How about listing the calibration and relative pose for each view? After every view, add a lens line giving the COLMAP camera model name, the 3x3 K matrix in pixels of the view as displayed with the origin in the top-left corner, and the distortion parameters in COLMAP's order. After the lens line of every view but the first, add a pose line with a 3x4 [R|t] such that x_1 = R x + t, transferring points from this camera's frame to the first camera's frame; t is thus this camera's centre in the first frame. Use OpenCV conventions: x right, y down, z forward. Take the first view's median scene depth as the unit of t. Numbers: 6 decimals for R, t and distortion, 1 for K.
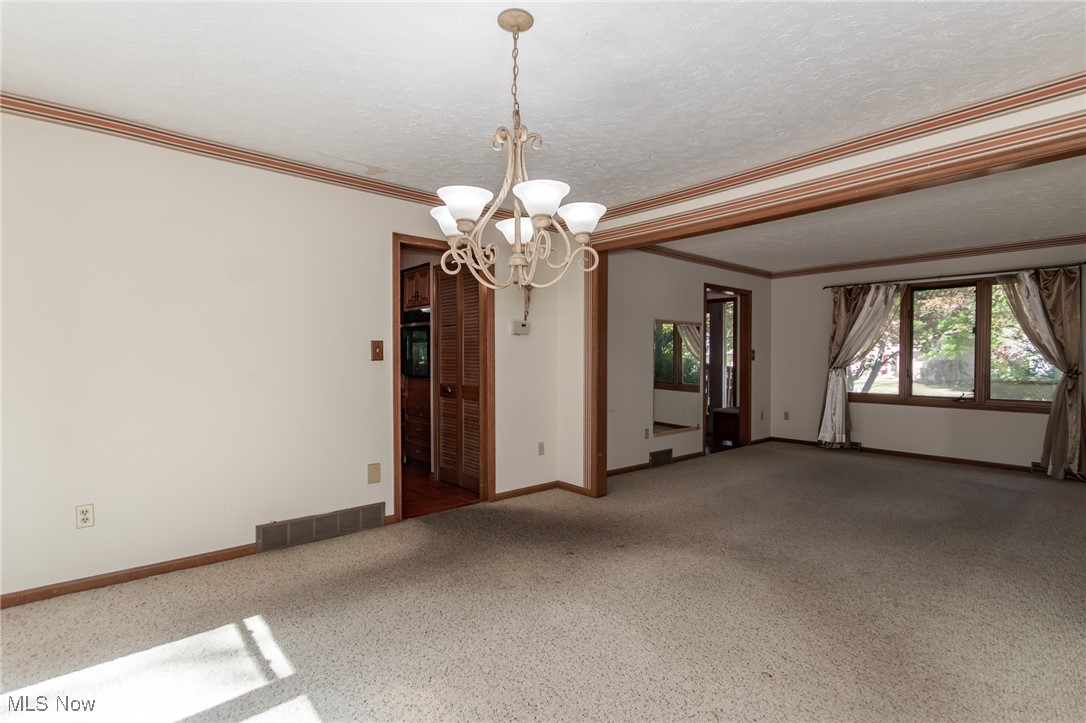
lens RADIAL K [[513.9, 0, 535.4], [0, 513.9, 367.9], [0, 0, 1]] dist [0.006145, -0.006146]
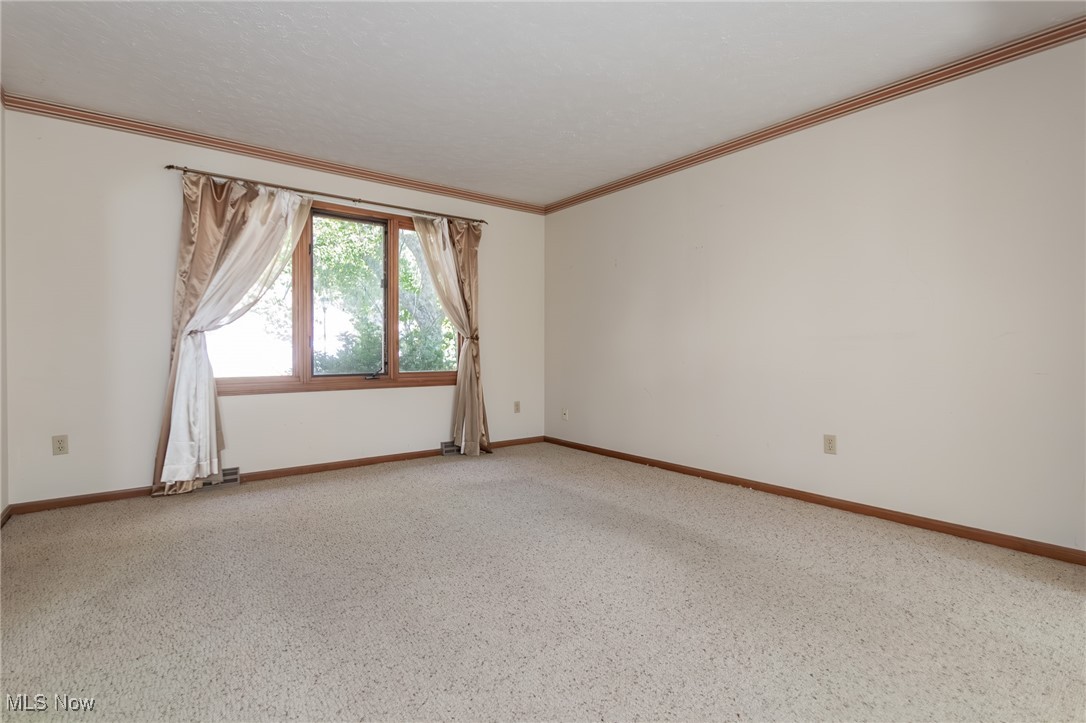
lens RADIAL K [[509.2, 0, 538.8], [0, 509.2, 355.0], [0, 0, 1]] dist [-0.000284, -0.000182]
pose [[0.048236, -0.015589, 0.998714, 0.108360], [0.018265, 0.999725, 0.014723, 0.024179], [-0.998669, 0.017531, 0.048507, 0.712747]]
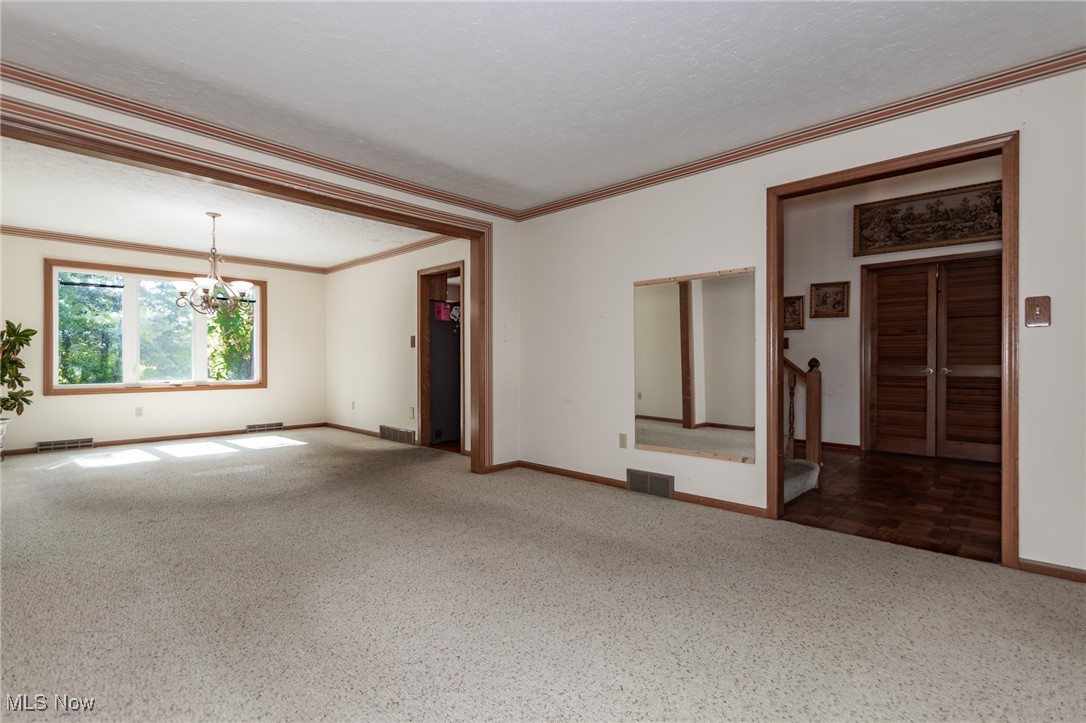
lens RADIAL K [[509.2, 0, 538.8], [0, 509.2, 355.0], [0, 0, 1]] dist [-0.000284, -0.000182]
pose [[0.104545, -0.014030, -0.994421, 0.867009], [-0.018207, 0.999706, -0.016019, 0.018814], [0.994354, 0.019780, 0.104258, 0.754283]]
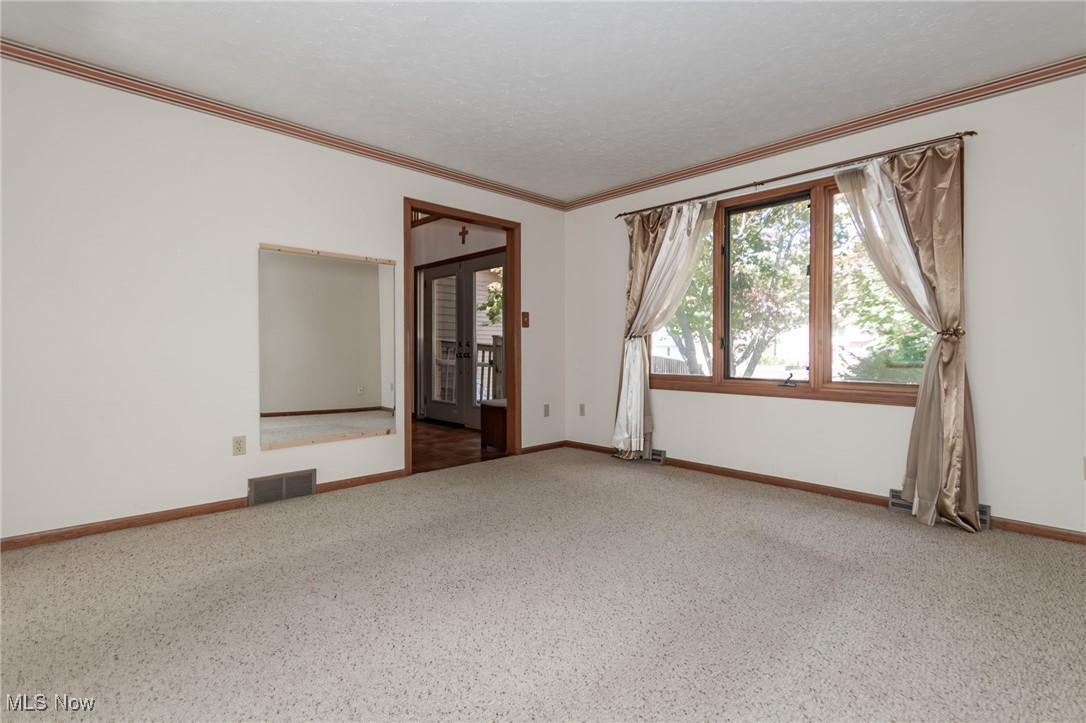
lens RADIAL K [[509.2, 0, 538.8], [0, 509.2, 355.0], [0, 0, 1]] dist [-0.000284, -0.000182]
pose [[0.998190, -0.001634, 0.060119, 0.477623], [0.002109, 0.999967, -0.007853, 0.031293], [-0.060104, 0.007966, 0.998160, 0.399606]]
